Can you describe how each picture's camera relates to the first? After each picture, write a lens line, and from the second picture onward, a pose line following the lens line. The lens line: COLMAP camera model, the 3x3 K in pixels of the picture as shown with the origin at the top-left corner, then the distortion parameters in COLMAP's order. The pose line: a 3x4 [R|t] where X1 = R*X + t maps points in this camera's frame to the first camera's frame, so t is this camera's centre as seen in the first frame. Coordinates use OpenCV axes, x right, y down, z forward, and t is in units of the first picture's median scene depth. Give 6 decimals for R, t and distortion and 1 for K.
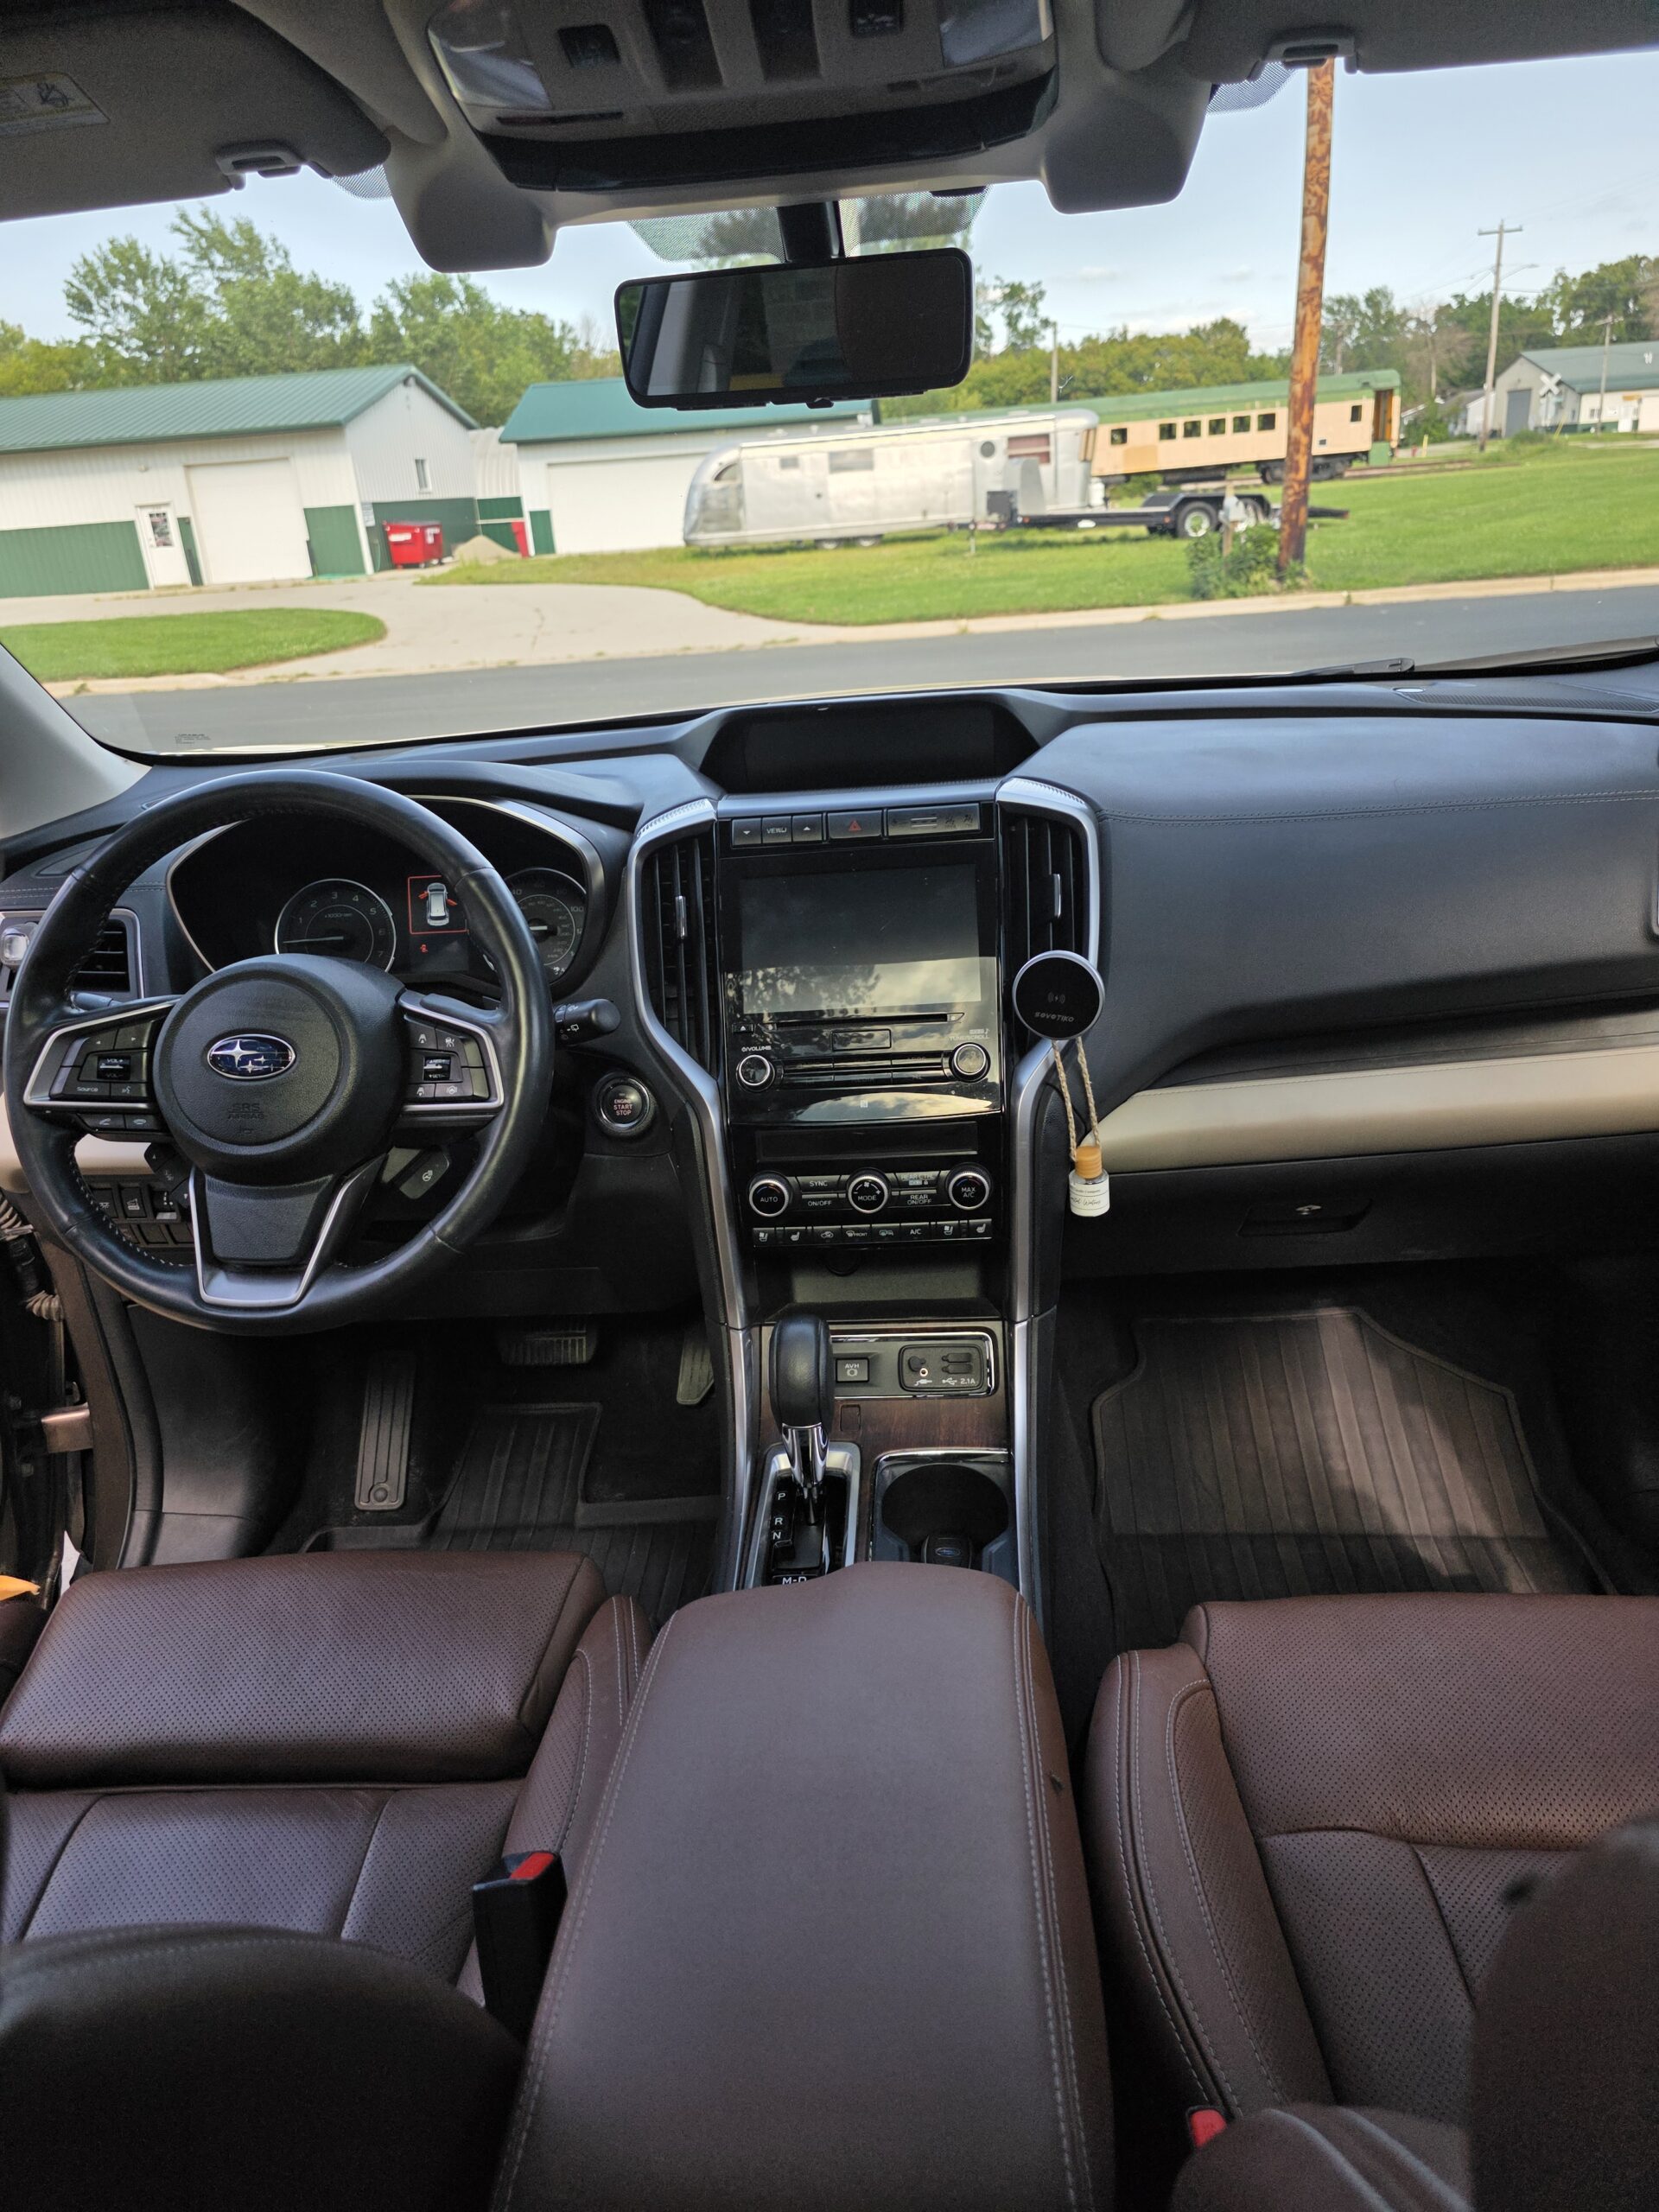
lens RADIAL K [[1469.2, 0, 816.5], [0, 1469.2, 1113.5], [0, 0, 1]] dist [0.058481, -0.088299]
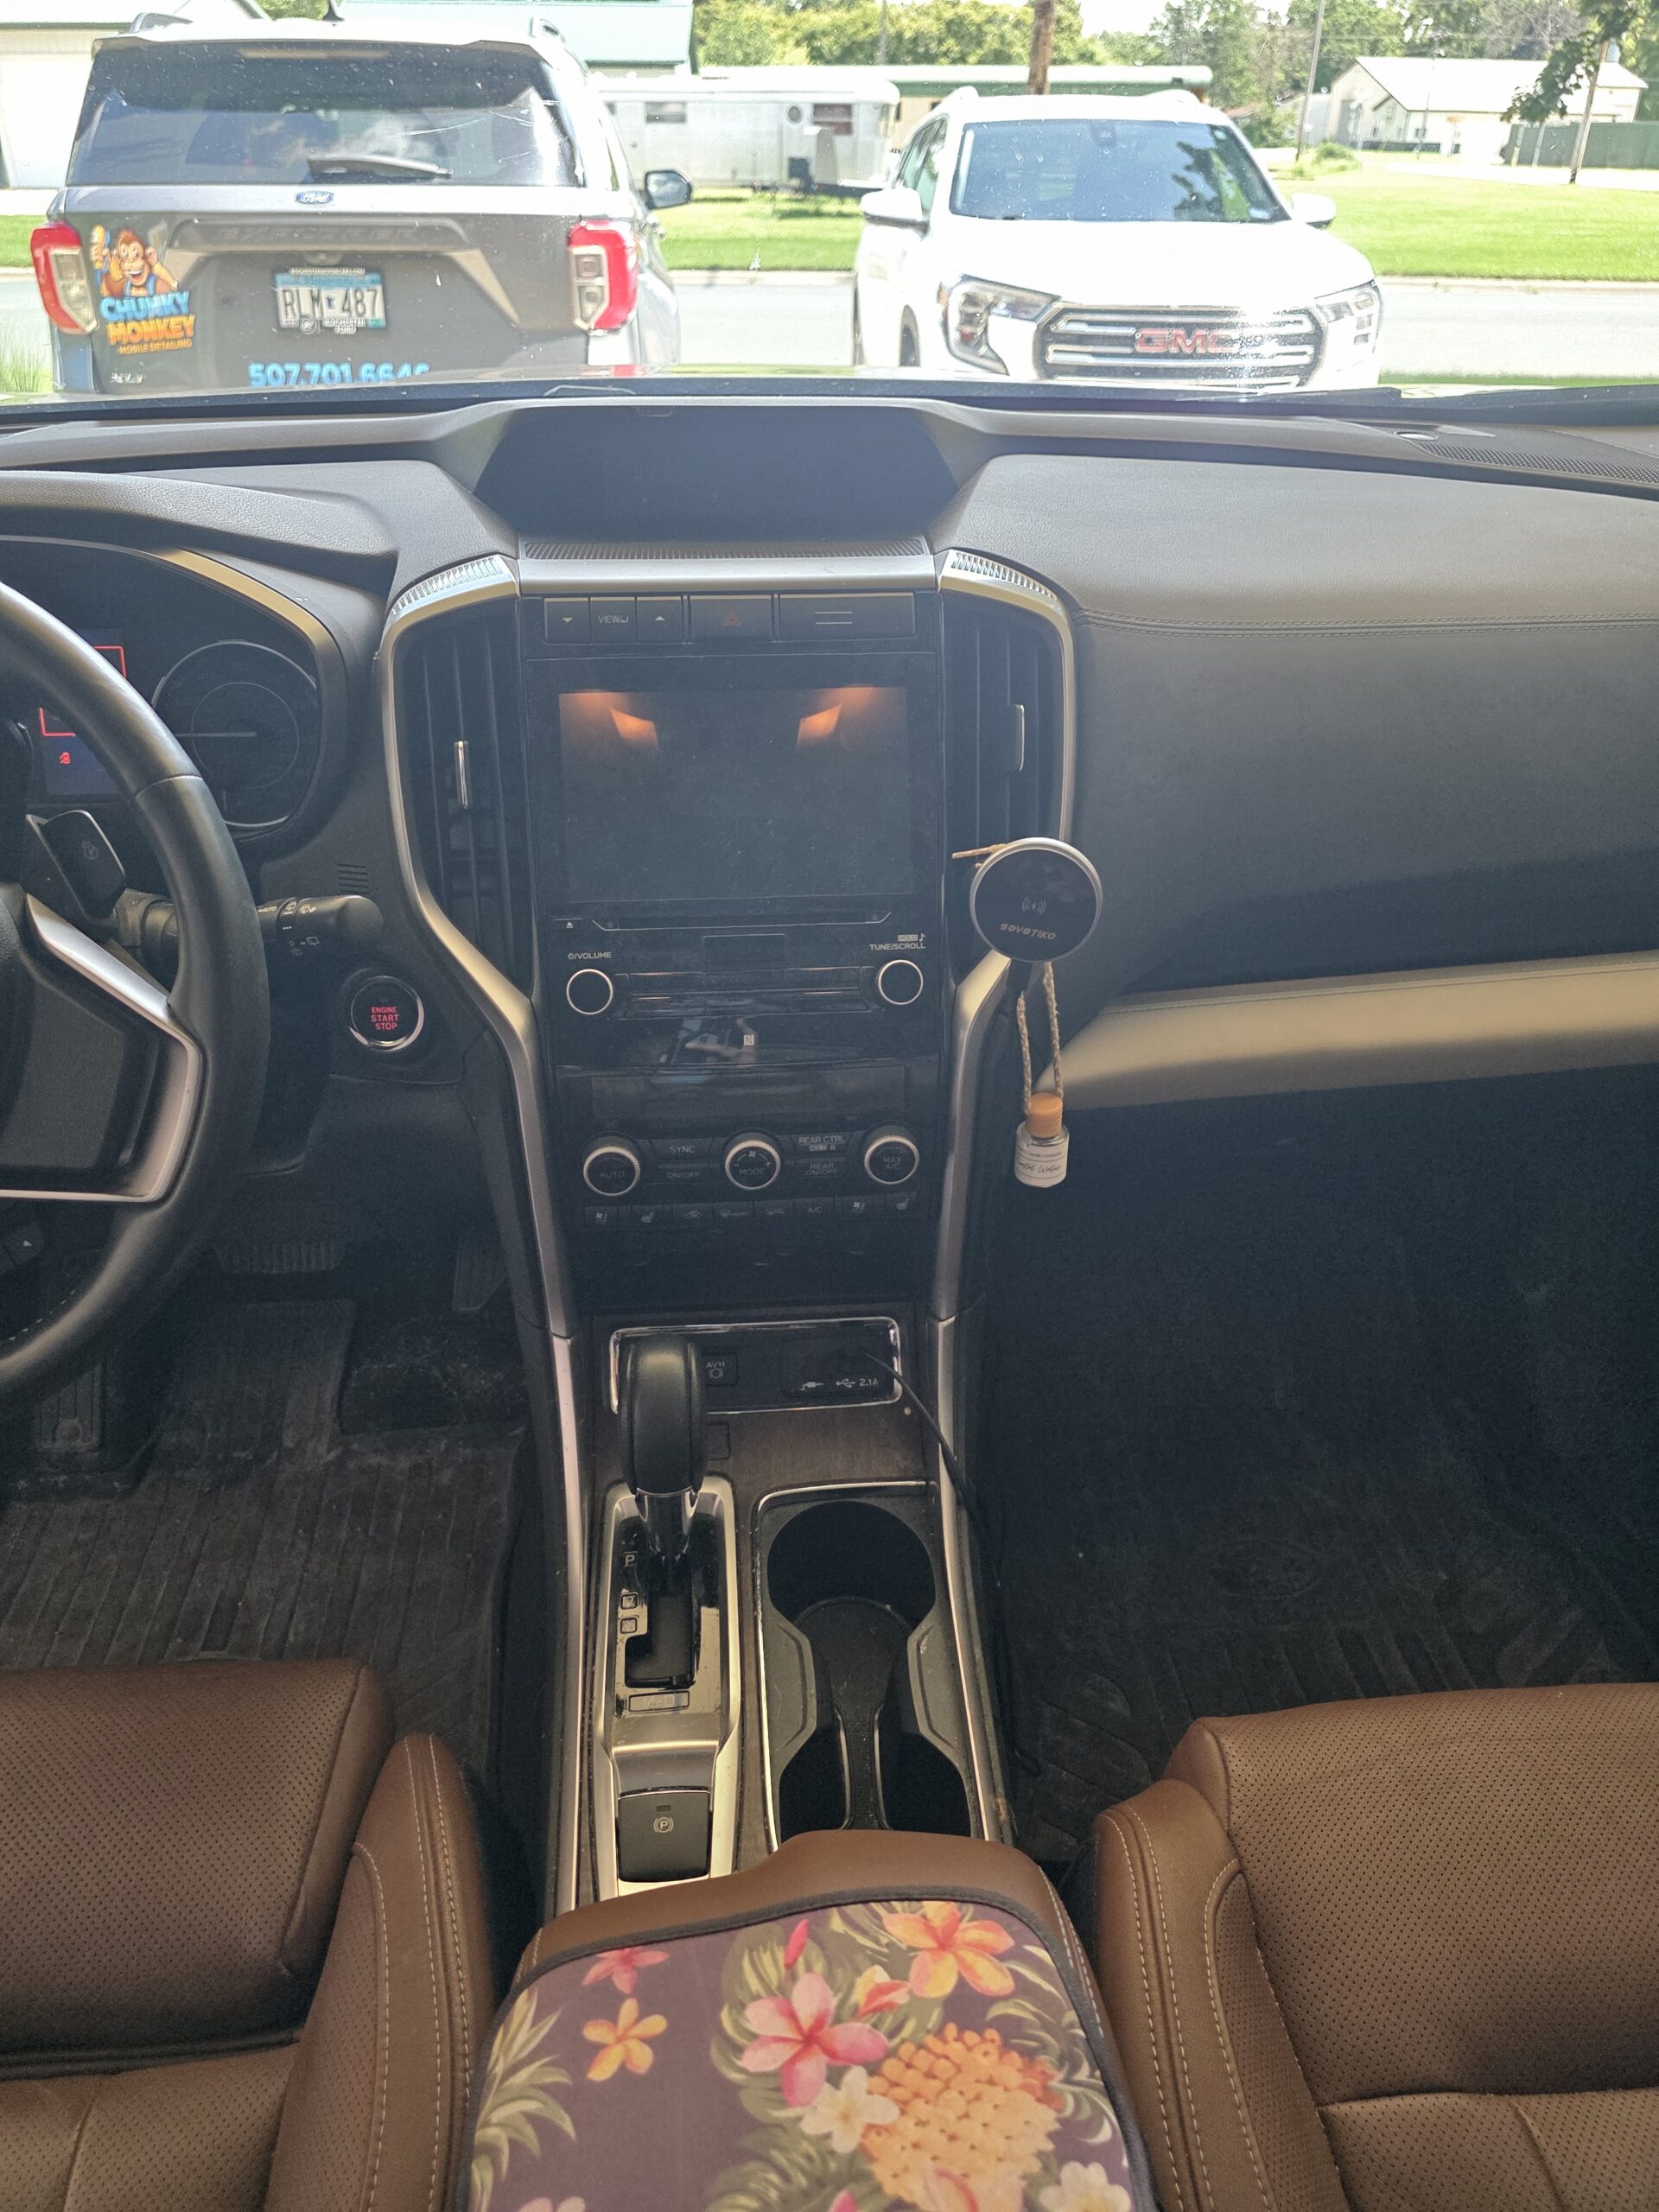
lens RADIAL K [[1553.3, 0, 829.5], [0, 1553.3, 1106.0], [0, 0, 1]] dist [0.004118, -0.243008]
pose [[0.987229, -0.008371, 0.159089, -0.026340], [-0.018645, 0.985685, 0.167565, -0.056216], [-0.158214, -0.168391, 0.972940, 0.157819]]
